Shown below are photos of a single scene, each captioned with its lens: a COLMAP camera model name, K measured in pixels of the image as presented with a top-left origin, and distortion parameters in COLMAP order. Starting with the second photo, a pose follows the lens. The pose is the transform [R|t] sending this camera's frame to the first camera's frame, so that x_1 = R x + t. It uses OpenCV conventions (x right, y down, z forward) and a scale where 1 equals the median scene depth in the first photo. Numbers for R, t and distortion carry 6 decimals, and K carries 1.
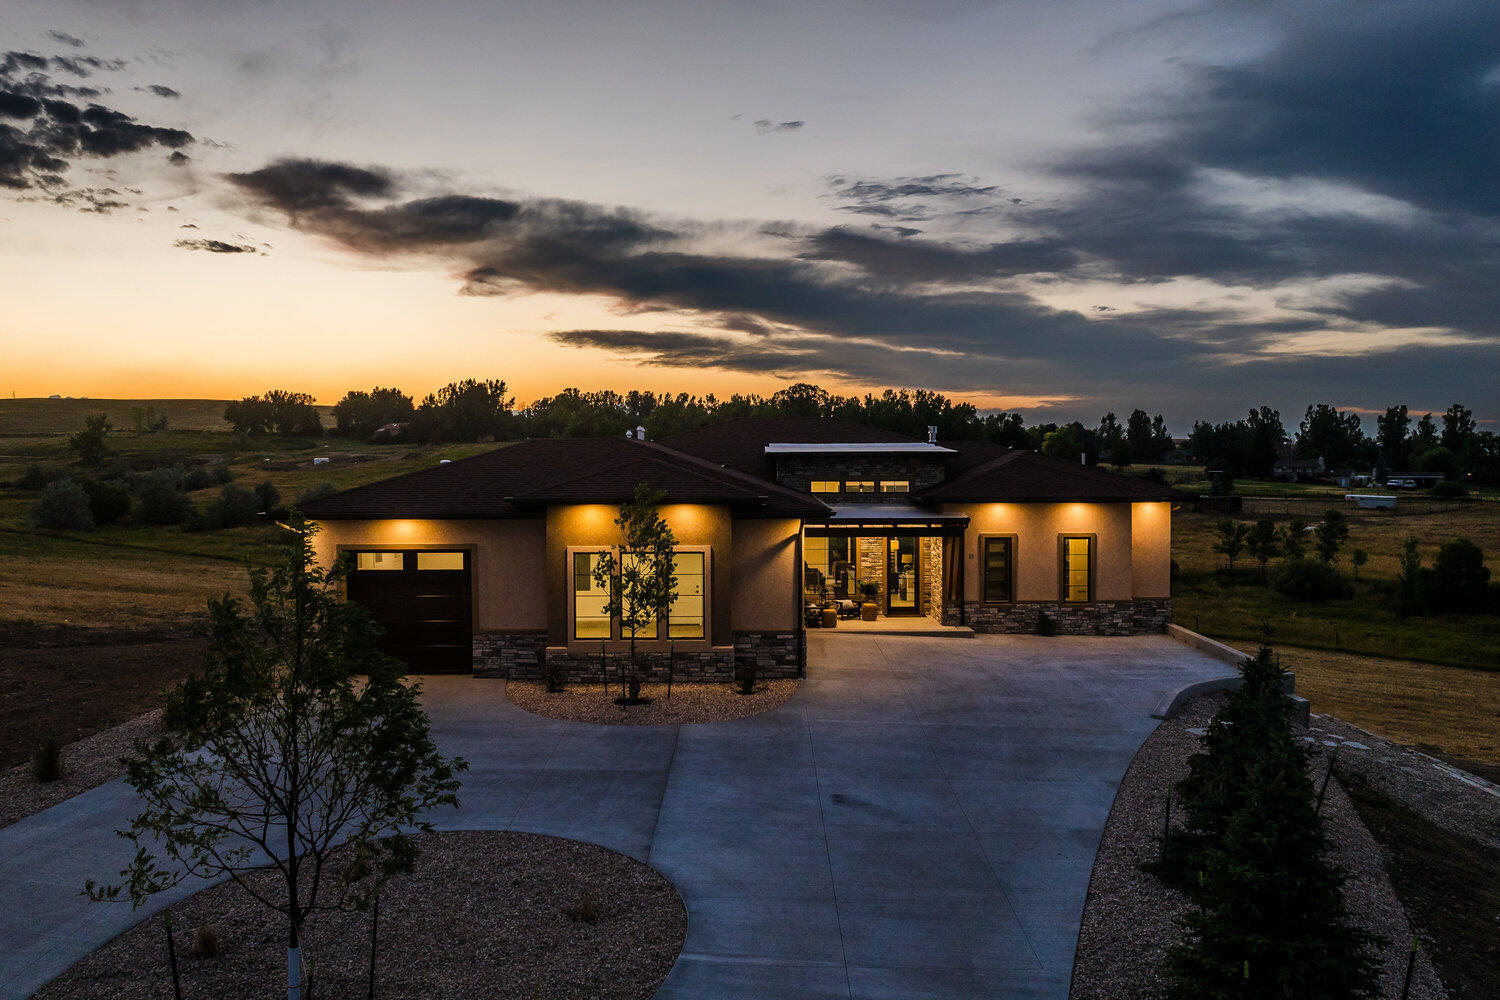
lens RADIAL K [[1249.0, 0, 750.0], [0, 1249.0, 500.0], [0, 0, 1]] dist [-0.020388, 0.004541]
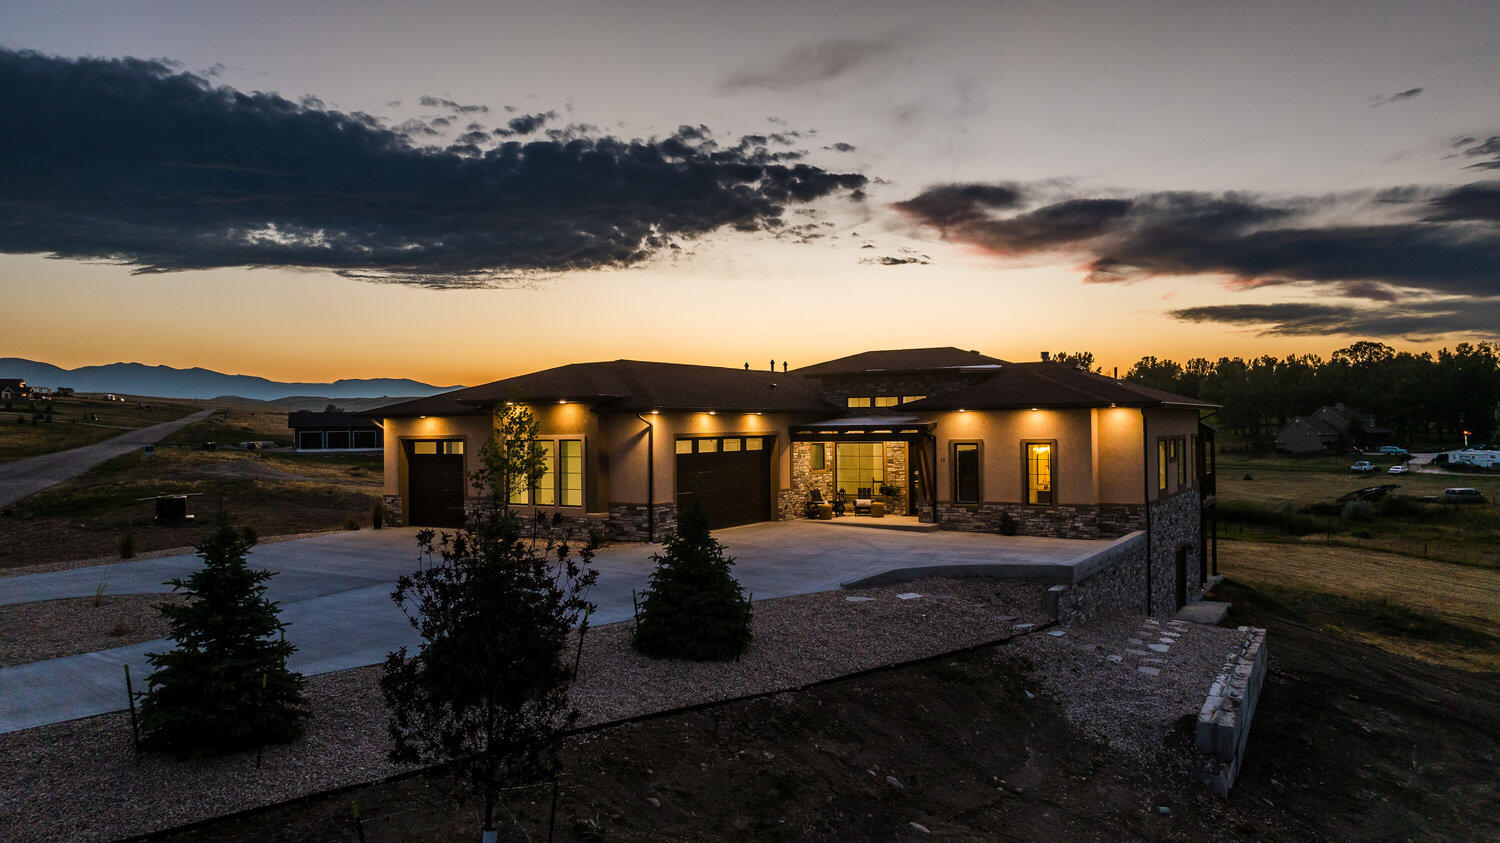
lens RADIAL K [[1052.7, 0, 750.0], [0, 1052.7, 421.5], [0, 0, 1]] dist [-0.030944, 0.022396]
pose [[0.854027, -0.010470, -0.520123, 0.173681], [-0.008384, 0.999391, -0.033883, 0.014806], [0.520161, 0.033297, 0.853419, 0.039962]]
